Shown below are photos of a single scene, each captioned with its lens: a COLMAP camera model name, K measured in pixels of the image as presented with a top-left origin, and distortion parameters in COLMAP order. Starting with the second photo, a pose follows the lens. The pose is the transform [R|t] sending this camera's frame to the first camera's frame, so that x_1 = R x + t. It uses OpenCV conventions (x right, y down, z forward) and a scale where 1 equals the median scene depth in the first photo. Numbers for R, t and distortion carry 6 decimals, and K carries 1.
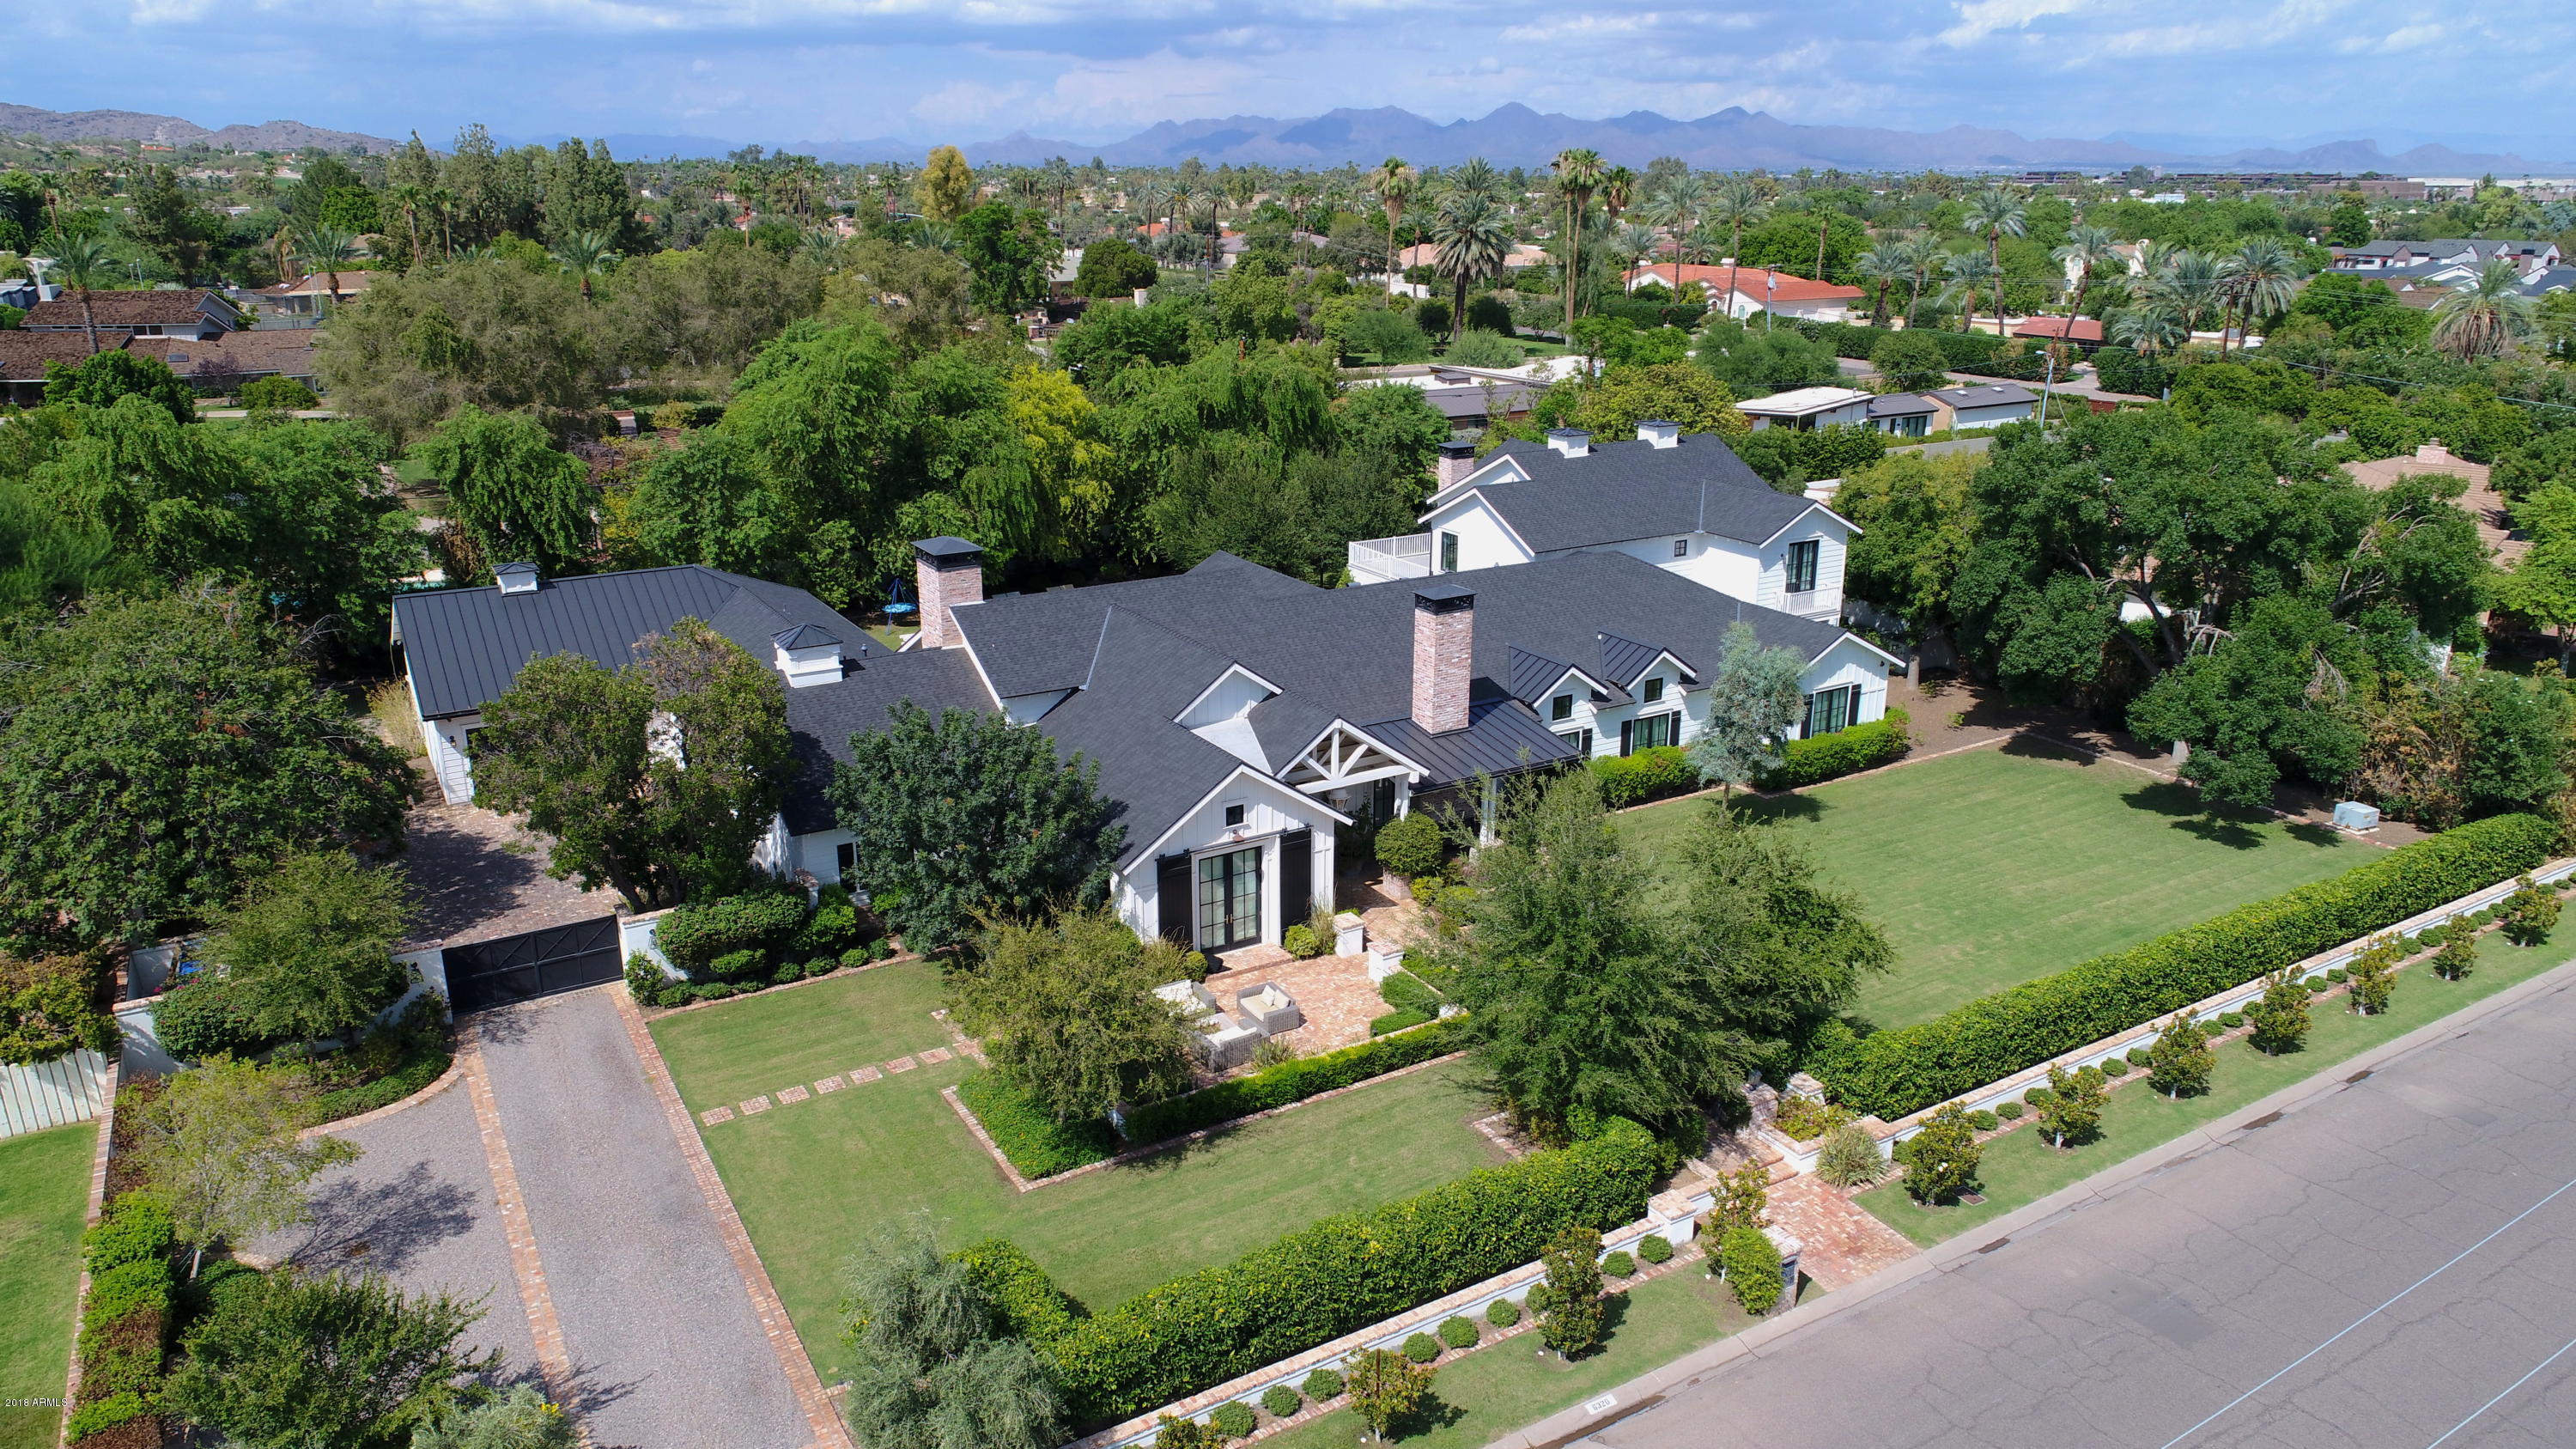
lens RADIAL K [[1719.4, 0, 1277.4], [0, 1719.4, 722.4], [0, 0, 1]] dist [-0.000920, -0.002798]
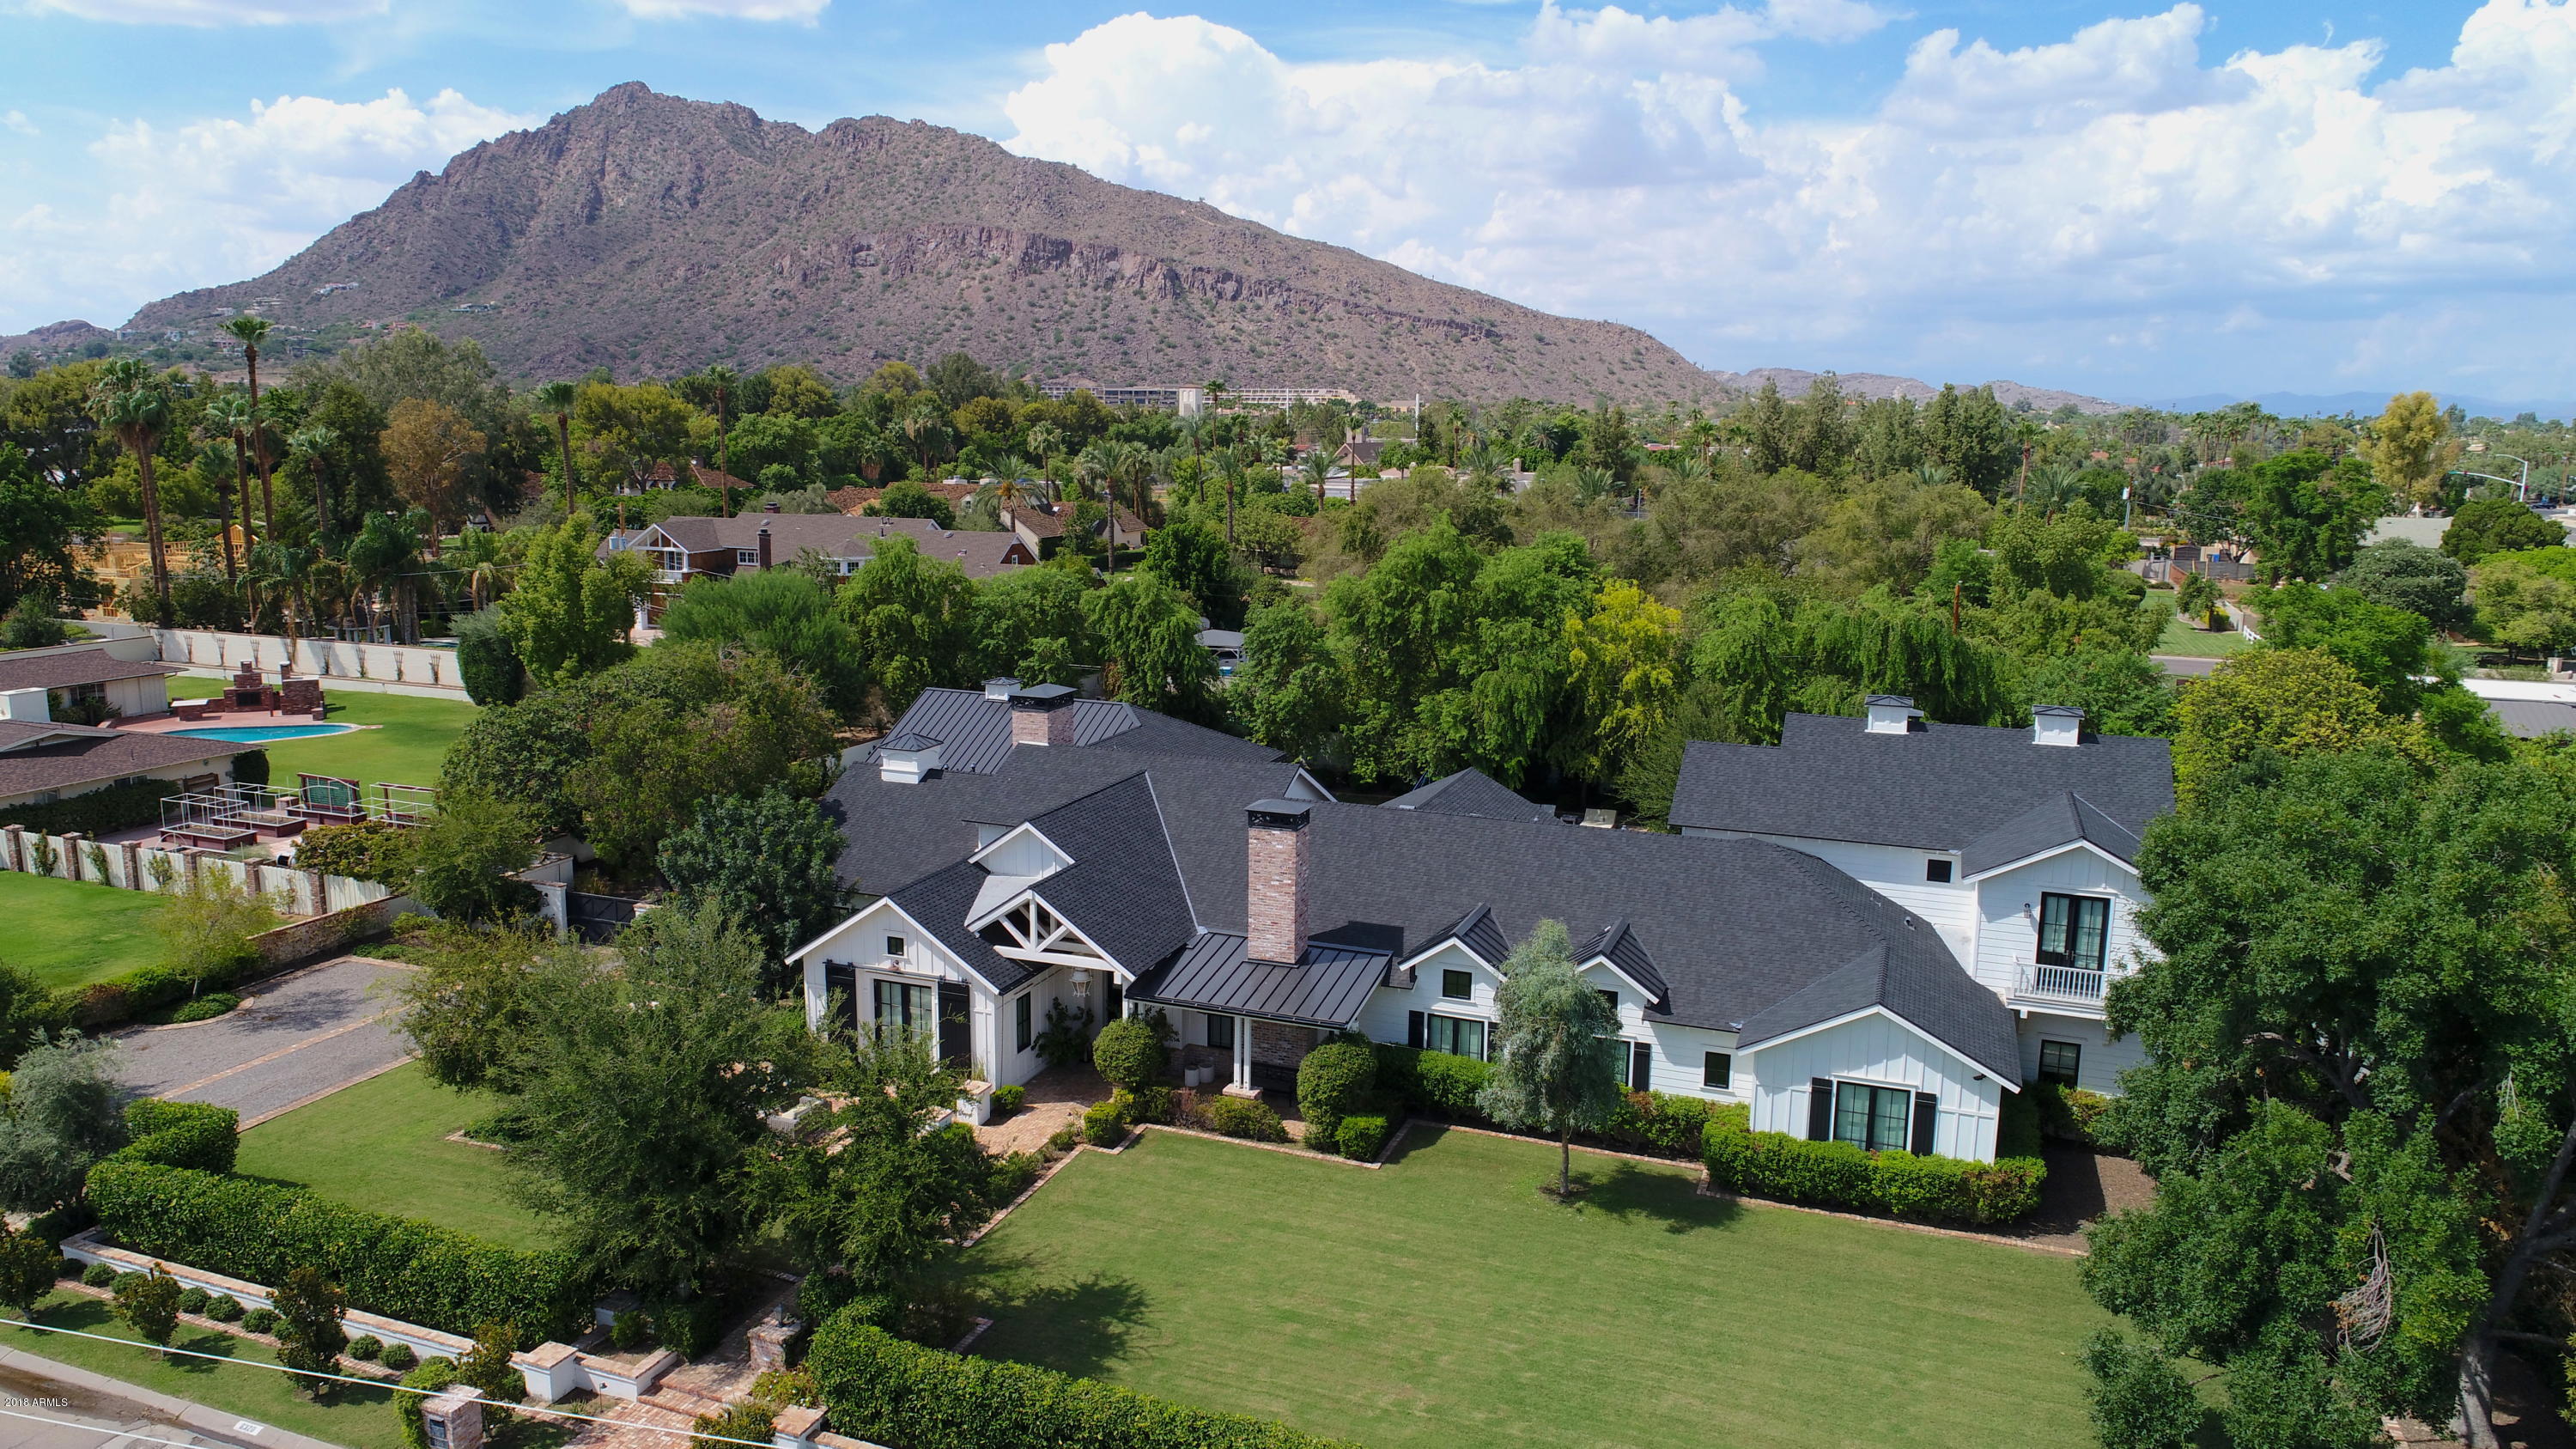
lens RADIAL K [[1716.3, 0, 1278.6], [0, 1716.3, 726.2], [0, 0, 1]] dist [-0.001420, -0.001755]
pose [[0.622376, 0.144761, -0.769215, 0.734095], [-0.249191, 0.968260, -0.019403, -0.092413], [0.741992, 0.203758, 0.638695, 0.380496]]
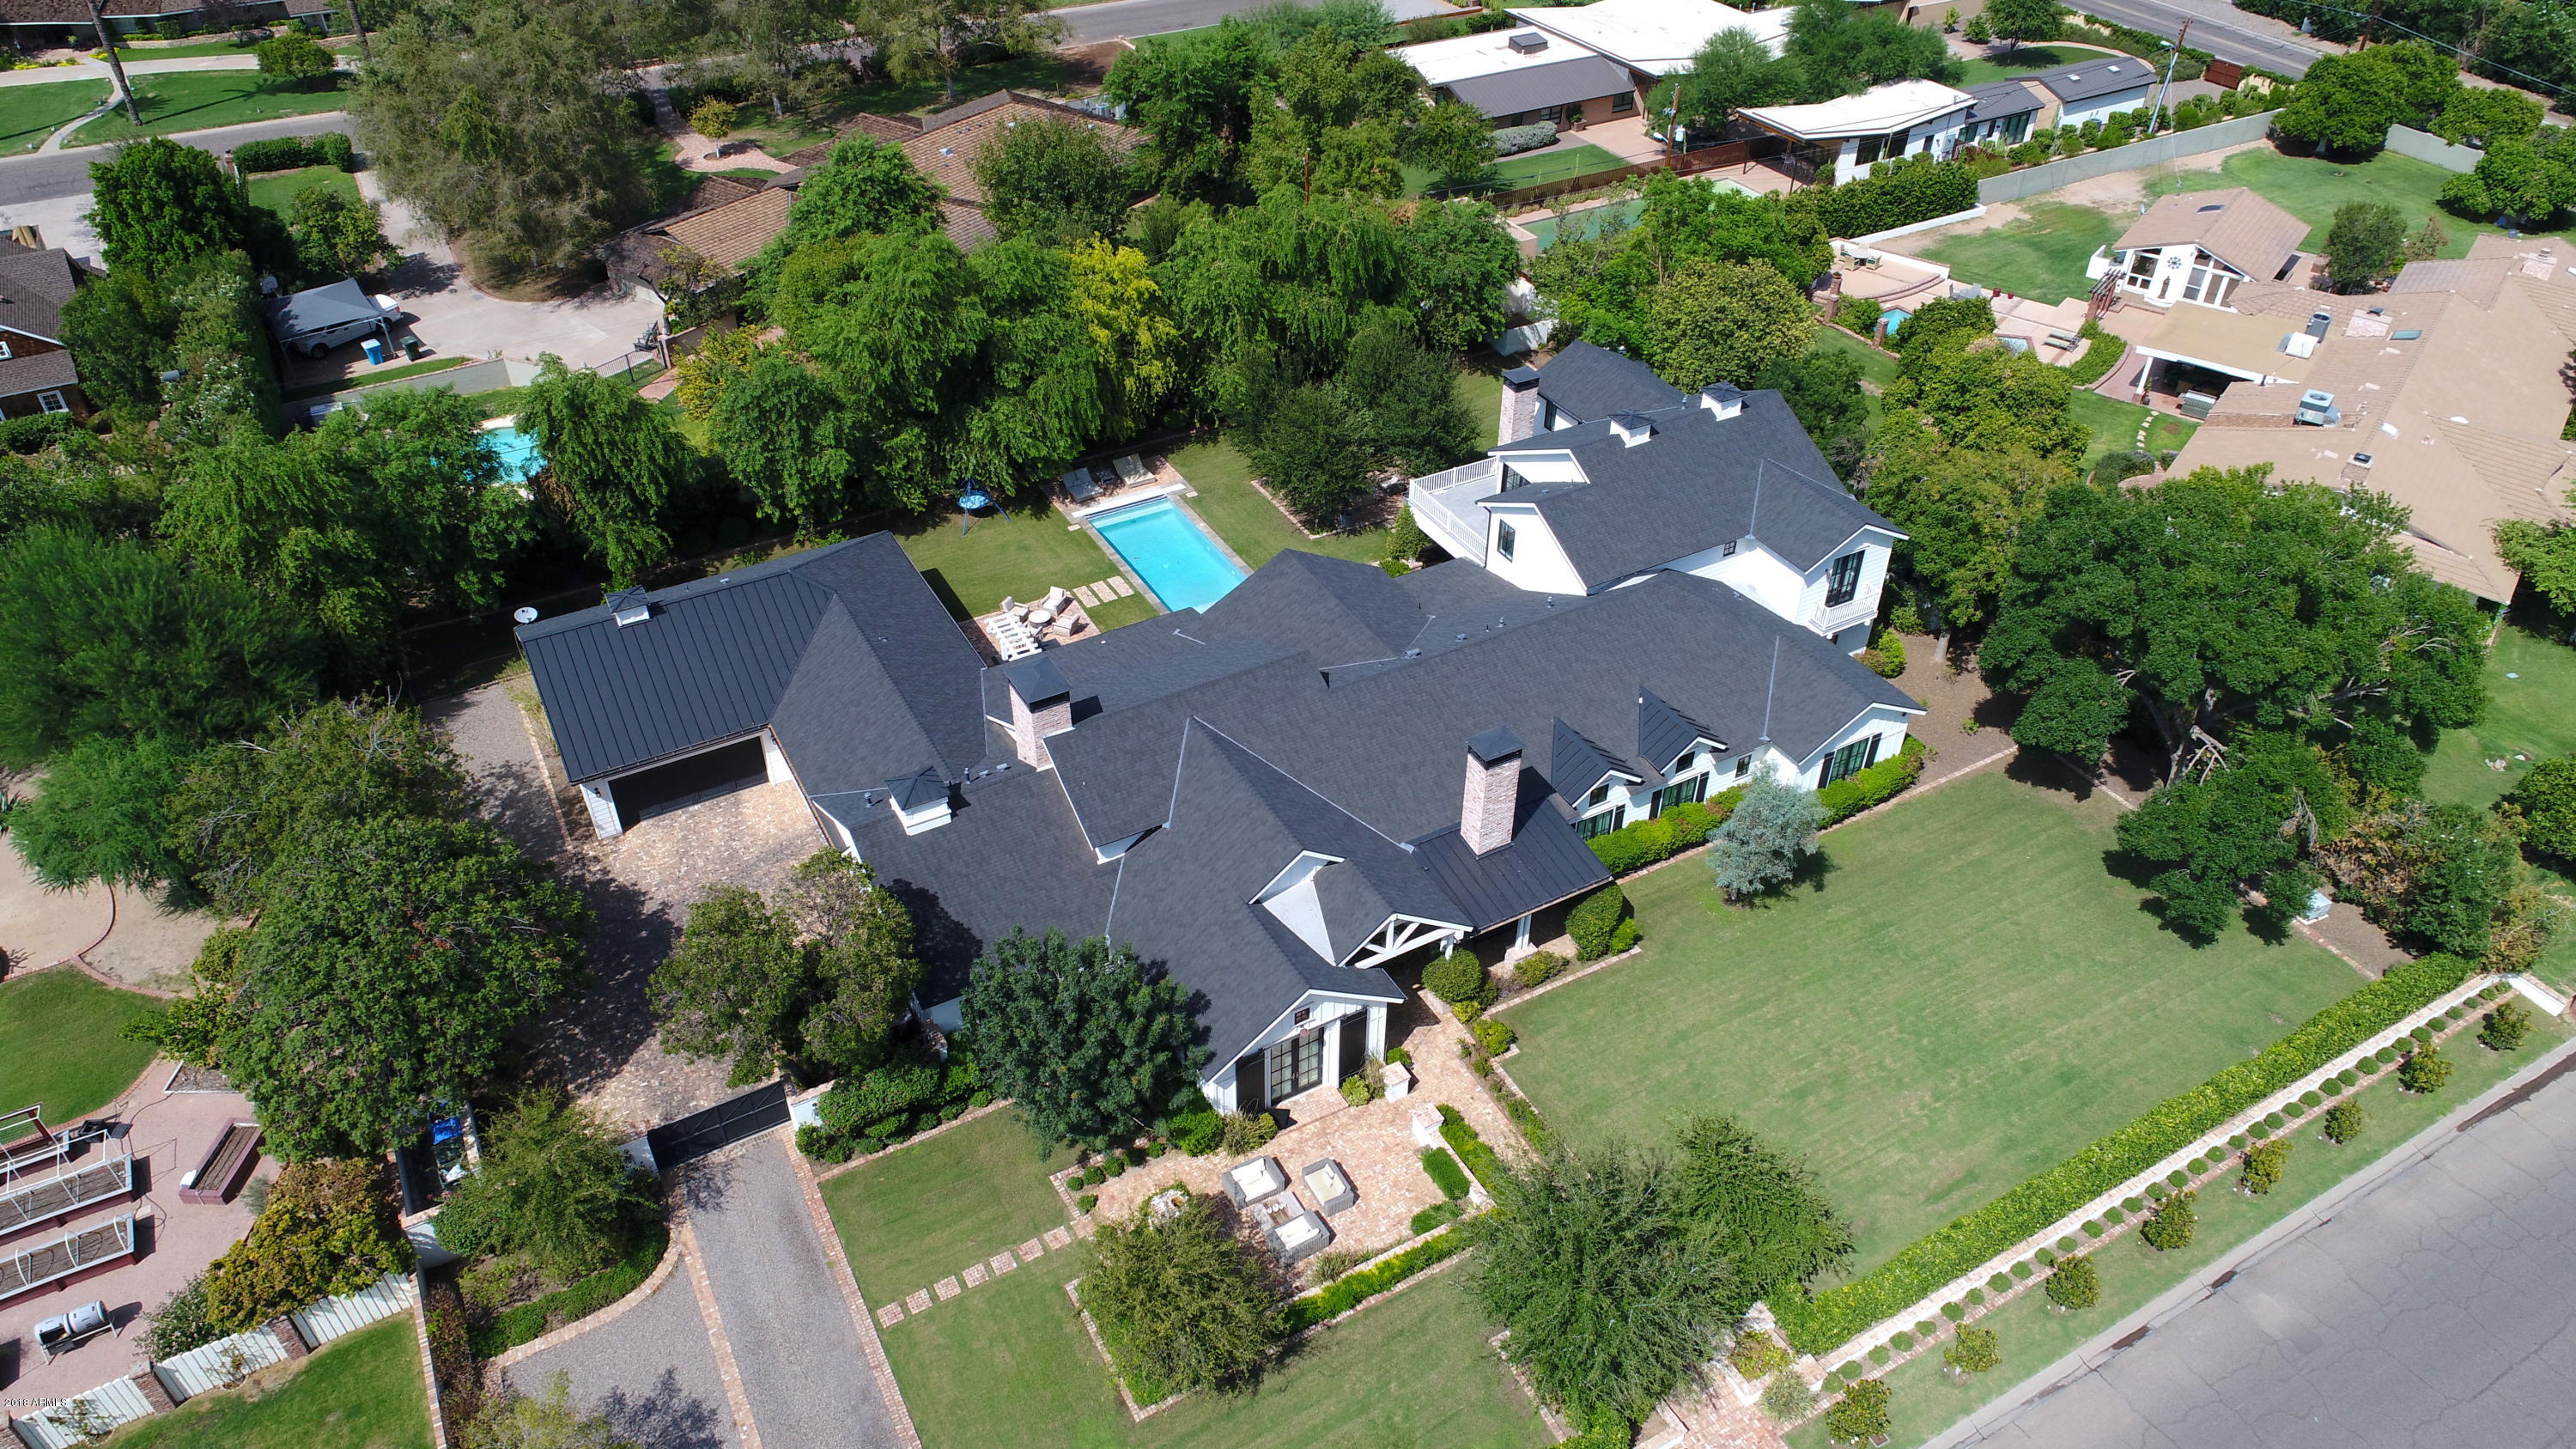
lens RADIAL K [[1719.4, 0, 1277.4], [0, 1719.4, 722.4], [0, 0, 1]] dist [-0.000920, -0.002798]
pose [[0.999557, 0.019943, -0.022086, -0.015867], [-0.011199, 0.939747, 0.341686, -0.425614], [0.027570, -0.341287, 0.939555, -0.020213]]
